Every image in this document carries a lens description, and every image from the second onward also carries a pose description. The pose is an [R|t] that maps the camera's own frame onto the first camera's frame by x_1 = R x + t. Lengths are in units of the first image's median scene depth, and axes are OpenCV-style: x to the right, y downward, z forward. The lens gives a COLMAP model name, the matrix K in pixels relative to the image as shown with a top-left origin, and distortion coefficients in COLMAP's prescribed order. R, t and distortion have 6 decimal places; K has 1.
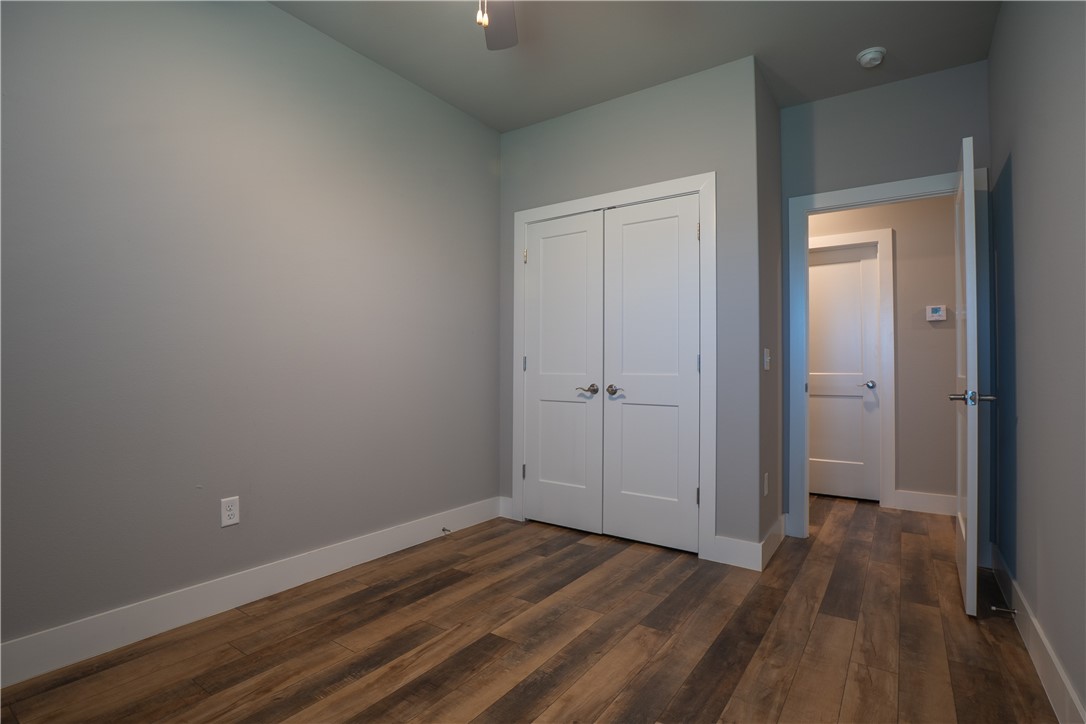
lens RADIAL K [[537.4, 0, 543.1], [0, 537.4, 363.0], [0, 0, 1]] dist [-0.020632, -0.001186]
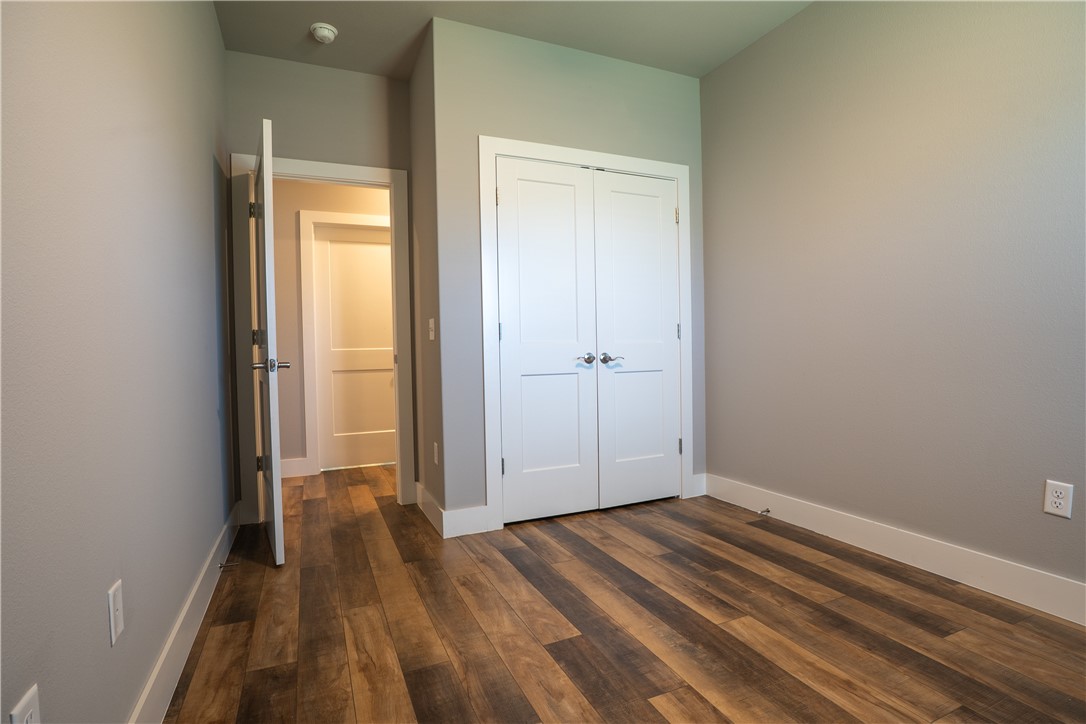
lens RADIAL K [[537.4, 0, 543.7], [0, 537.4, 359.2], [0, 0, 1]] dist [-0.020632, -0.001186]
pose [[0.508605, -0.024189, 0.860660, -0.766586], [0.008616, 0.999698, 0.023006, 0.027654], [-0.860957, -0.004285, 0.508660, 0.602644]]
